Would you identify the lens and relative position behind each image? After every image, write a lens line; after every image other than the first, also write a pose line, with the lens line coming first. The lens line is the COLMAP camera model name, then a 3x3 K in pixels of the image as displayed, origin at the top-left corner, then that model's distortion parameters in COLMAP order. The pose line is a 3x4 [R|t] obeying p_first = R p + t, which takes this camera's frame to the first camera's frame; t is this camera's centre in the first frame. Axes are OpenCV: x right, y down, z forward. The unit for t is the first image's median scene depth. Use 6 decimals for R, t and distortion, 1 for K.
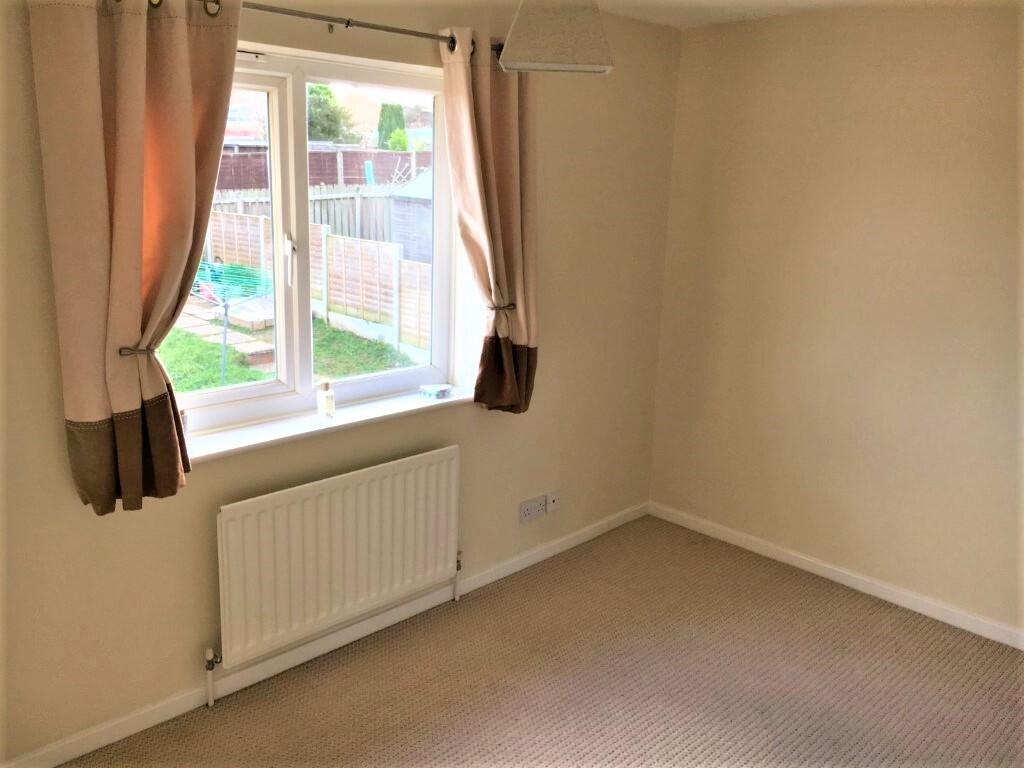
lens RADIAL K [[869.6, 0, 512.0], [0, 869.6, 384.0], [0, 0, 1]] dist [0.045351, -0.016525]
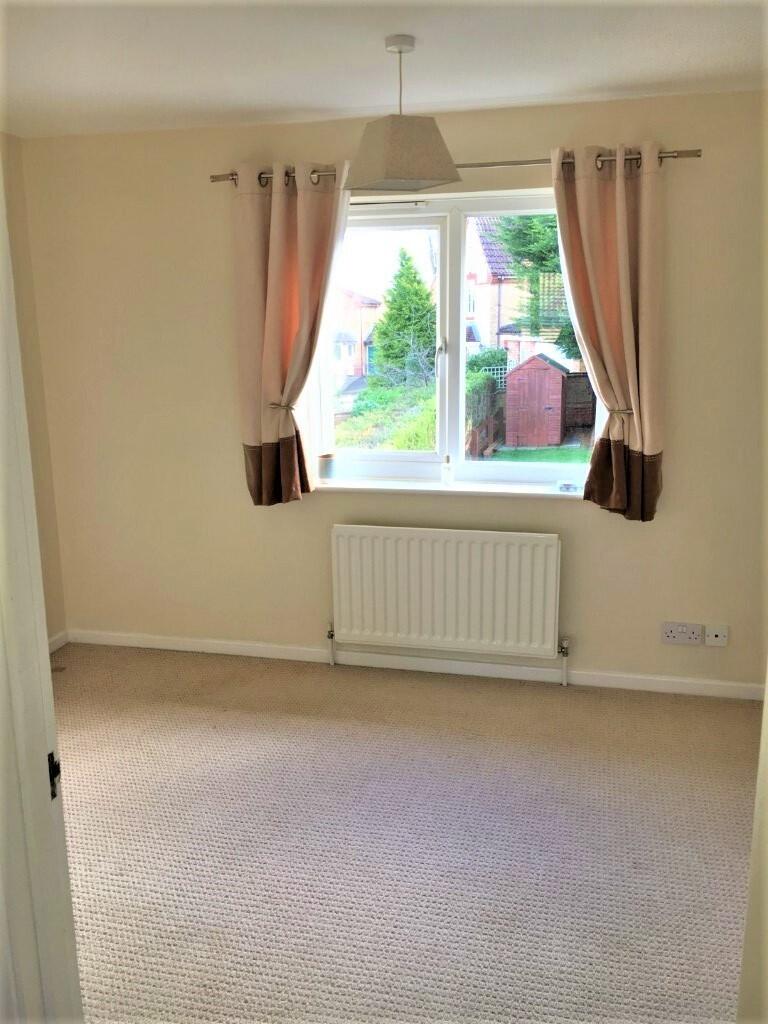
lens RADIAL K [[855.5, 0, 380.7], [0, 855.5, 505.9], [0, 0, 1]] dist [0.037210, -0.011173]
pose [[0.517336, 0.153639, -0.841878, 0.708388], [-0.174114, 0.982073, 0.072231, -0.003283], [0.837883, 0.109215, 0.534812, 0.246399]]
